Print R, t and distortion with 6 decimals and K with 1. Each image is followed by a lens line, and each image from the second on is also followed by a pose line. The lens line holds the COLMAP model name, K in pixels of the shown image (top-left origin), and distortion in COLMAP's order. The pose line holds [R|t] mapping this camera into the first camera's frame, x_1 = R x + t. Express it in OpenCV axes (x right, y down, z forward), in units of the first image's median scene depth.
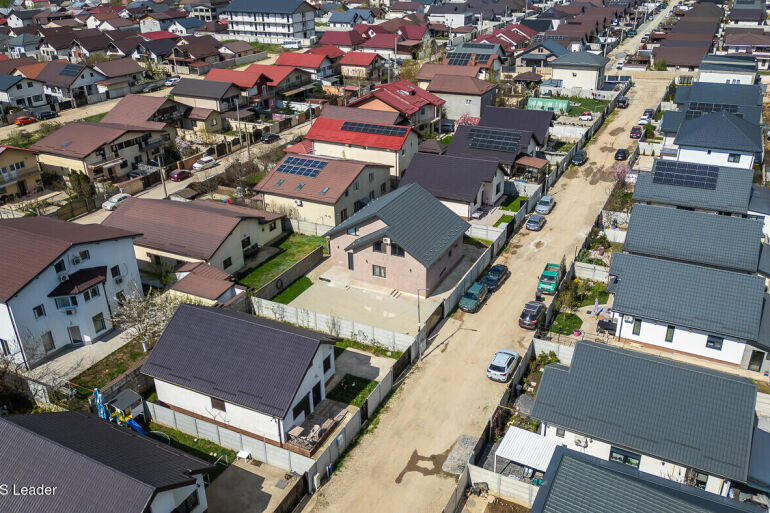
lens RADIAL K [[647.8, 0, 388.3], [0, 647.8, 253.4], [0, 0, 1]] dist [0.092946, -0.100504]
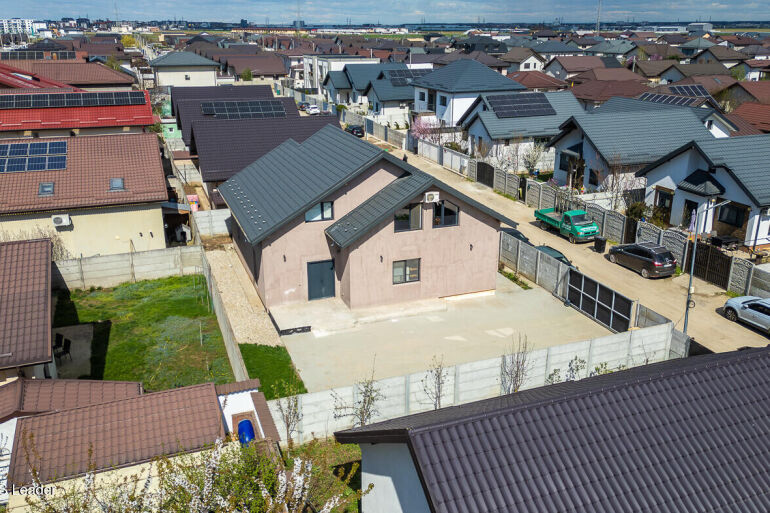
lens RADIAL K [[664.7, 0, 385.0], [0, 664.7, 256.5], [0, 0, 1]] dist [0.099929, -0.113439]
pose [[0.674650, -0.222776, 0.703718, -0.331784], [0.309372, 0.950931, 0.004444, 0.008389], [-0.670177, 0.214713, 0.710466, 0.569746]]
